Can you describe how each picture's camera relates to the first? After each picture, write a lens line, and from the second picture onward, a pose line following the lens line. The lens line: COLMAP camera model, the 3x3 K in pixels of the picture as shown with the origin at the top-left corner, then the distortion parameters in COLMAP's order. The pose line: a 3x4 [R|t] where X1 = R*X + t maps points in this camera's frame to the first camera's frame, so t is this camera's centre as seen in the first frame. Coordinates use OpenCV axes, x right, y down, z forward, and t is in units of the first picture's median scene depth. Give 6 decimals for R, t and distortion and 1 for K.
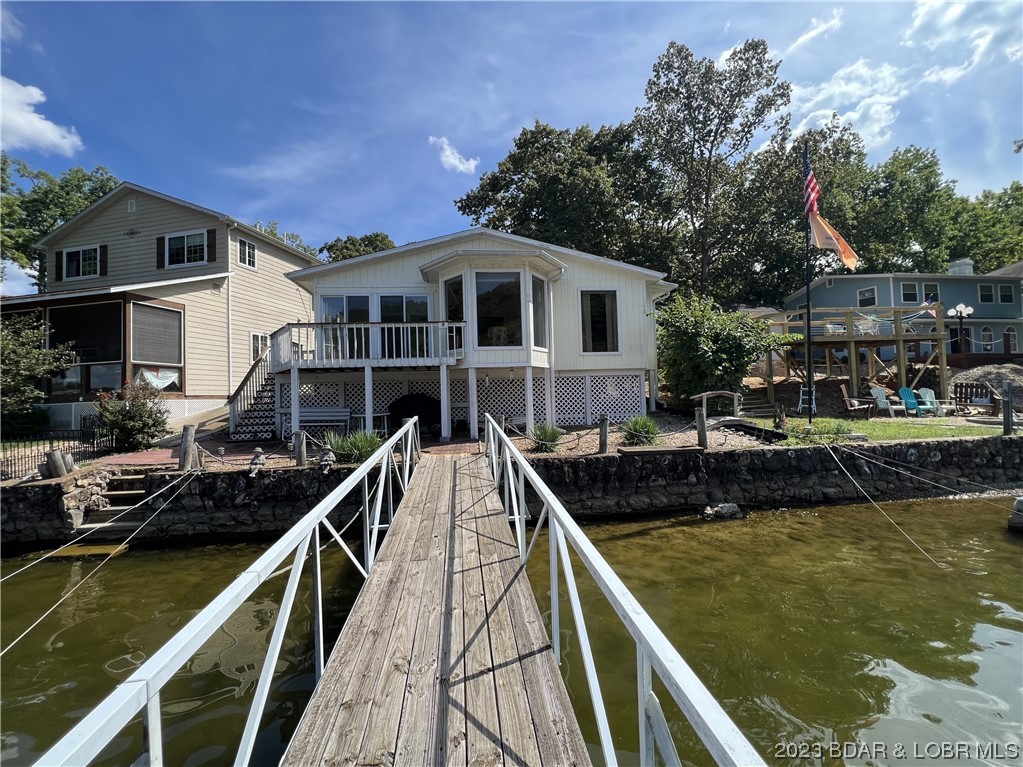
lens RADIAL K [[428.3, 0, 511.5], [0, 428.3, 383.5], [0, 0, 1]] dist [-0.000807, -0.000016]
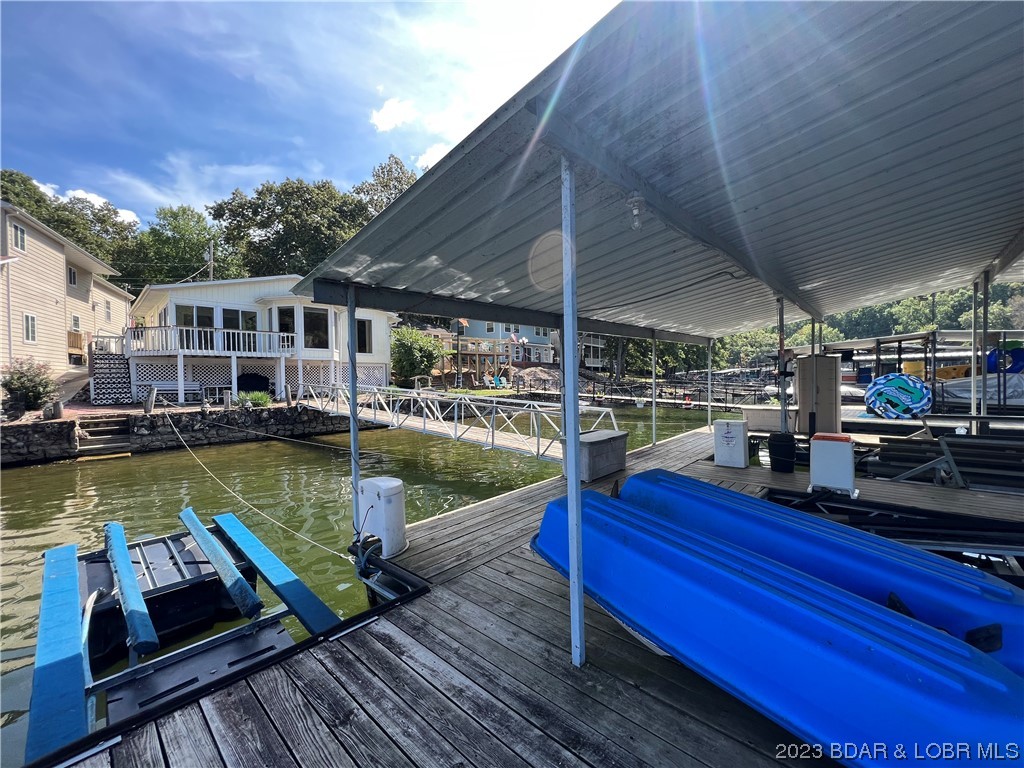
lens RADIAL K [[412.2, 0, 512.0], [0, 412.2, 384.0], [0, 0, 1]] dist [0.009928, -0.000052]
pose [[0.755442, 0.008512, 0.655161, -0.454116], [-0.026961, 0.999473, 0.018103, 0.008574], [-0.654661, -0.031339, 0.755273, -0.731310]]
